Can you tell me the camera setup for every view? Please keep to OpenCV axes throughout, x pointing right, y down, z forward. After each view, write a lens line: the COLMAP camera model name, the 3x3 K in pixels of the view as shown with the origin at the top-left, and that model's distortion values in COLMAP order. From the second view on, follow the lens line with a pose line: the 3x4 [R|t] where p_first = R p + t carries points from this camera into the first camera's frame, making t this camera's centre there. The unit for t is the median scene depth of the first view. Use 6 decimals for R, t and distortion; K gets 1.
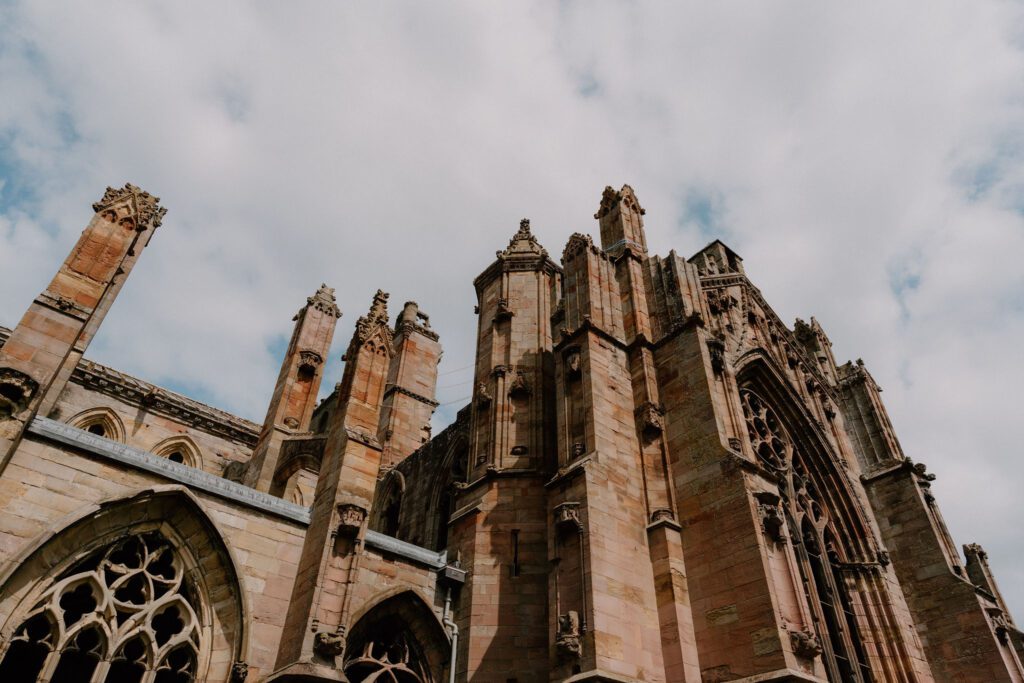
lens RADIAL K [[674.5, 0, 512.0], [0, 674.5, 341.5], [0, 0, 1]] dist [-0.003205, 0.003967]
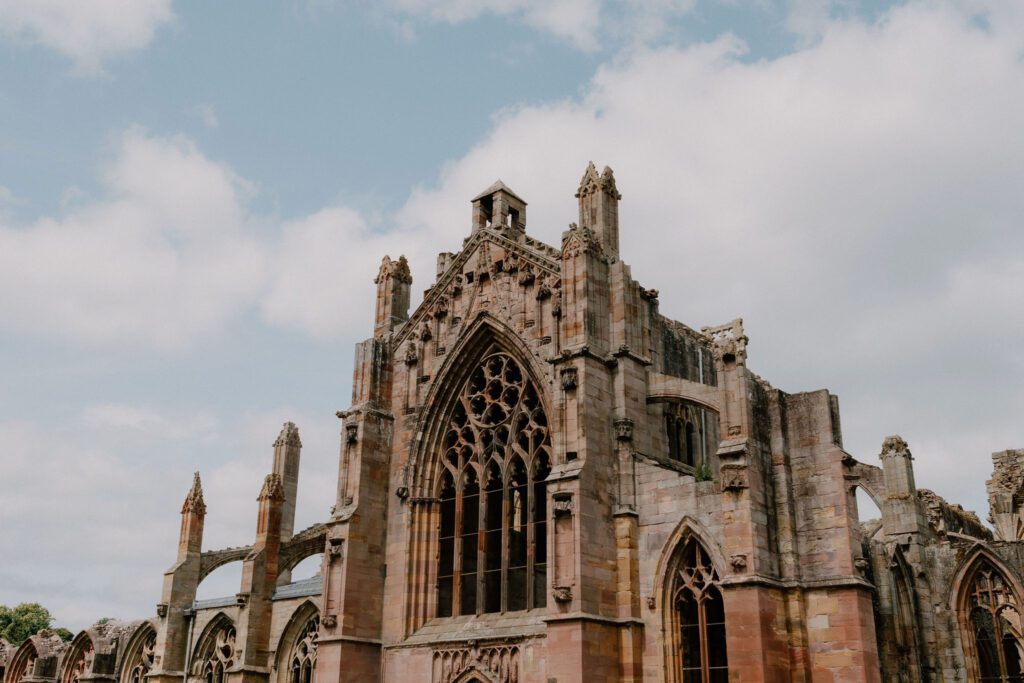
lens RADIAL K [[1038.0, 0, 512.0], [0, 1038.0, 341.5], [0, 0, 1]] dist [0.008482, -0.009983]
pose [[0.186215, -0.386895, -0.903126, 3.323574], [0.637082, 0.747319, -0.188788, 0.697550], [0.747964, -0.540210, 0.385646, 0.625169]]
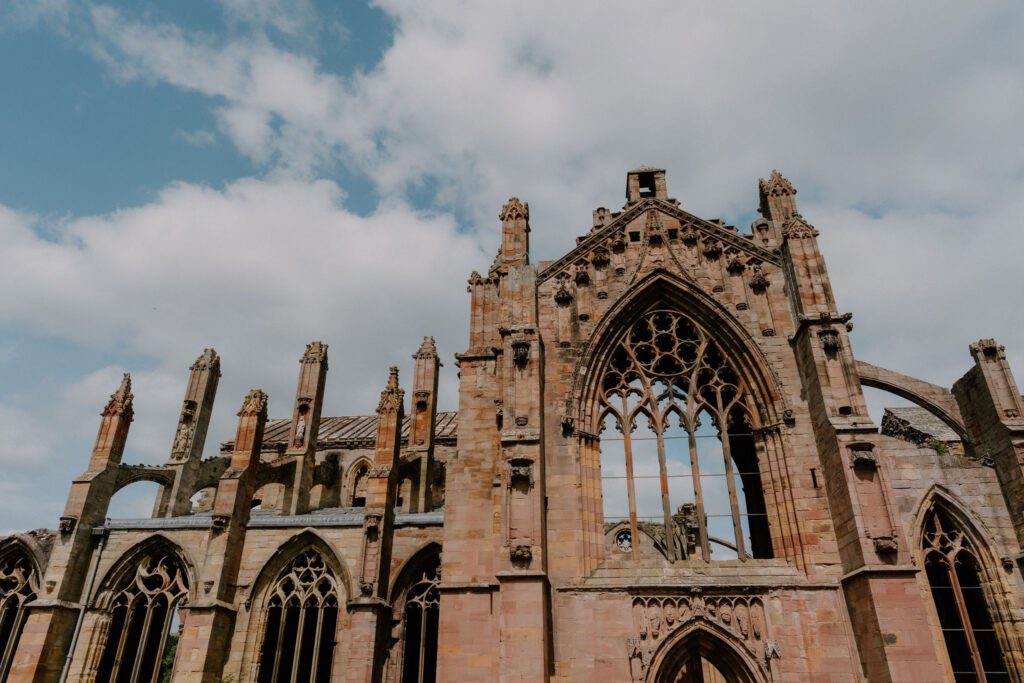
lens RADIAL K [[674.5, 0, 512.0], [0, 674.5, 341.5], [0, 0, 1]] dist [-0.003205, 0.003967]
pose [[0.698794, -0.352696, -0.622328, 1.523516], [0.476000, 0.878687, 0.036502, -0.075821], [0.533957, -0.321736, 0.781905, -0.137547]]
